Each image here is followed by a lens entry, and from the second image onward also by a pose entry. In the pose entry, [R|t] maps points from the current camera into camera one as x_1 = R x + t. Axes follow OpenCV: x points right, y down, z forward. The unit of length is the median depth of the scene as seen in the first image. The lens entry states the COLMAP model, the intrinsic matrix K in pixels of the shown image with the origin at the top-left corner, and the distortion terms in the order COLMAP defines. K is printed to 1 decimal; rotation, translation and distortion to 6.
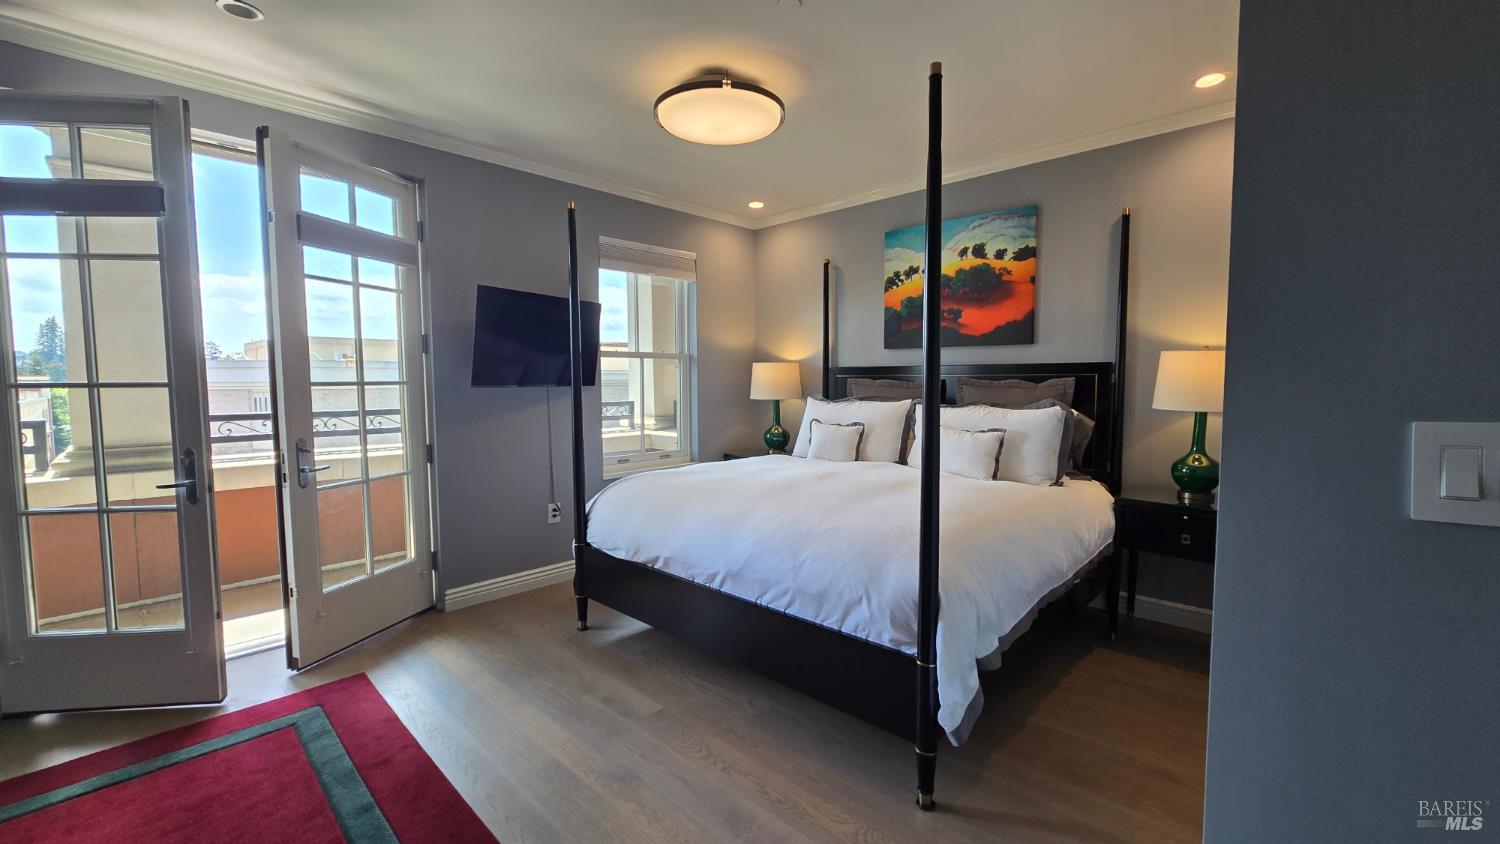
lens RADIAL K [[617.4, 0, 767.0], [0, 617.4, 423.0], [0, 0, 1]] dist [-0.003702, 0.000540]
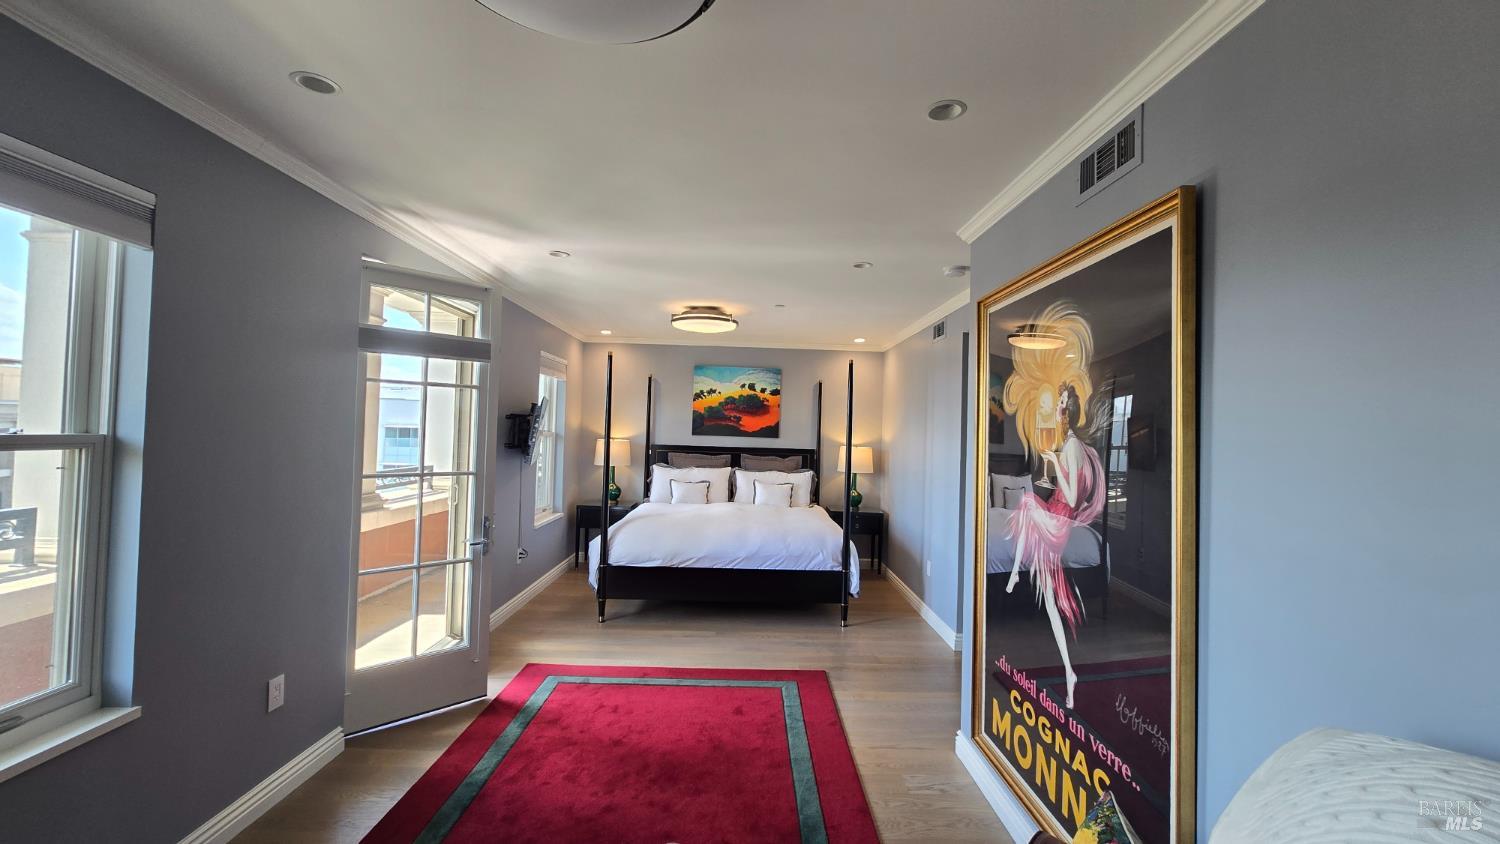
lens RADIAL K [[640.5, 0, 759.3], [0, 640.5, 421.1], [0, 0, 1]] dist [0.002452, 0.000064]
pose [[0.701612, 0.035512, 0.711674, -1.042467], [0.015765, 0.997739, -0.065328, -0.048408], [-0.712385, 0.057054, 0.699466, -0.379915]]
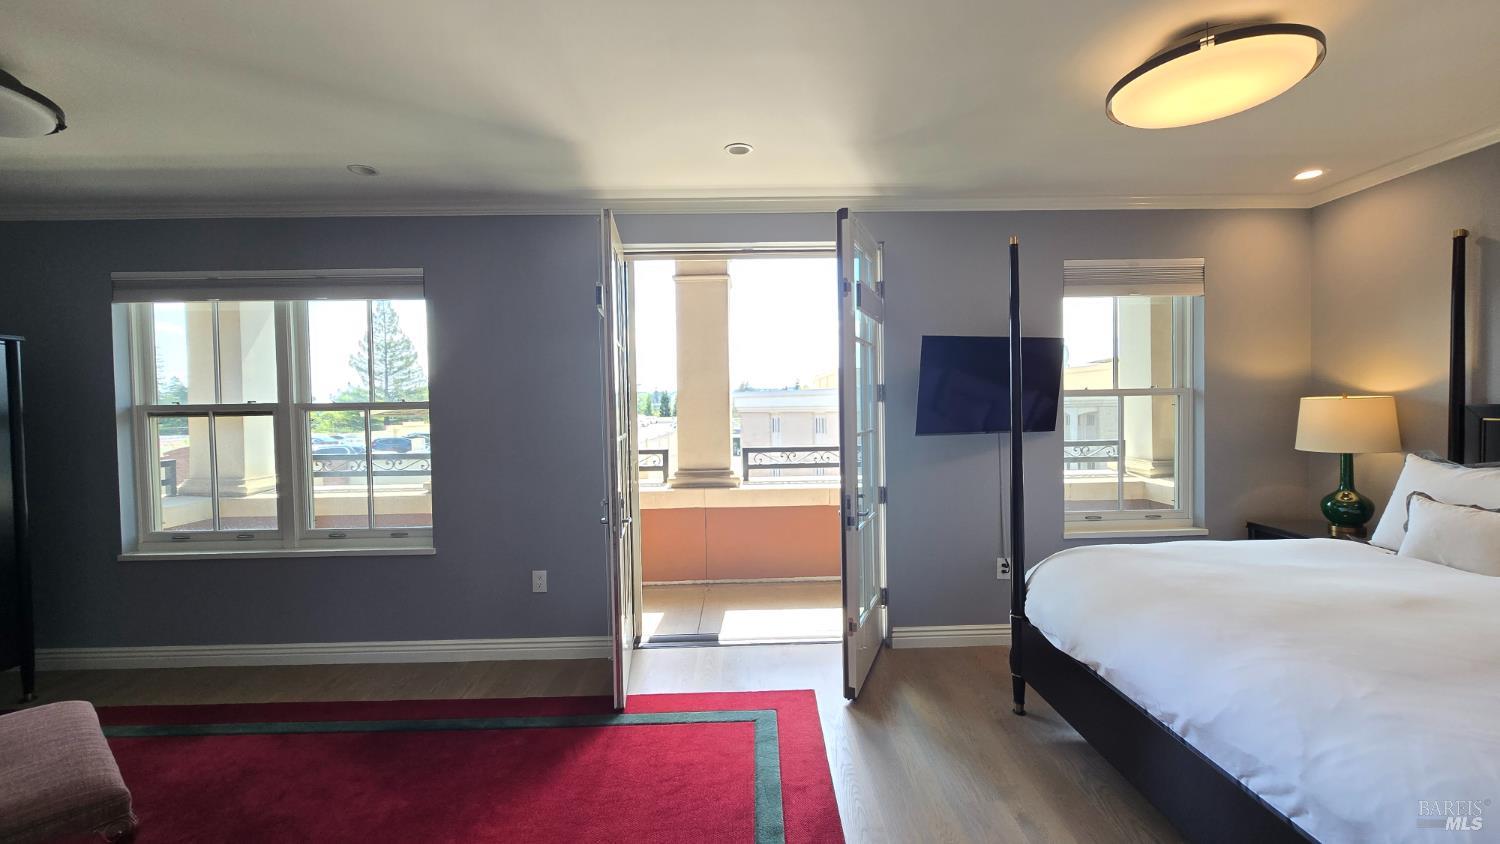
lens RADIAL K [[617.4, 0, 756.4], [0, 617.4, 421.1], [0, 0, 1]] dist [-0.003702, 0.000540]
pose [[0.697871, 0.009313, -0.716163, 0.059779], [-0.033371, 0.999252, -0.019525, -0.047251], [0.715446, 0.037525, 0.697660, 0.087307]]
